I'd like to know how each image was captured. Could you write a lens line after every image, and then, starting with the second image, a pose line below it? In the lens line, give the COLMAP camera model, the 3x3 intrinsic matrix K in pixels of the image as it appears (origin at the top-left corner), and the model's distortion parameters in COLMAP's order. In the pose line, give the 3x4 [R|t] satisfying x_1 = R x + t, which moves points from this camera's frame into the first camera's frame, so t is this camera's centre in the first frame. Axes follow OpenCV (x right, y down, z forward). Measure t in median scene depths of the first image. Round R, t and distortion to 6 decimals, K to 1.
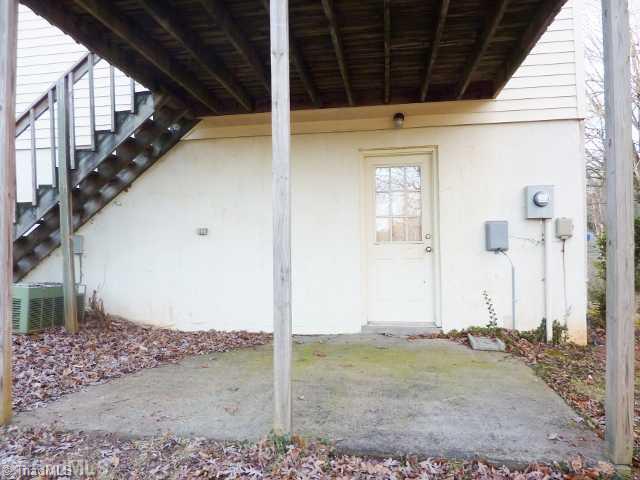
lens RADIAL K [[479.7, 0, 319.2], [0, 479.7, 238.9], [0, 0, 1]] dist [-0.012236, -0.005197]
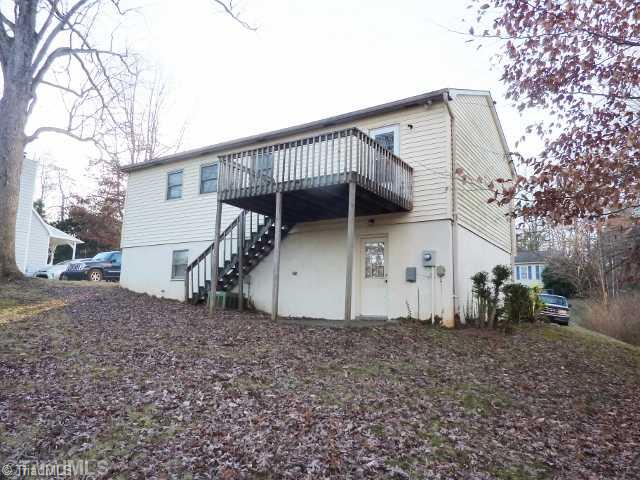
lens RADIAL K [[479.7, 0, 320.1], [0, 479.7, 241.3], [0, 0, 1]] dist [-0.012236, -0.005197]
pose [[0.910565, -0.025586, -0.412573, 0.902410], [-0.030205, 0.991296, -0.128139, 0.136402], [0.412261, 0.129141, 0.901867, -1.137802]]
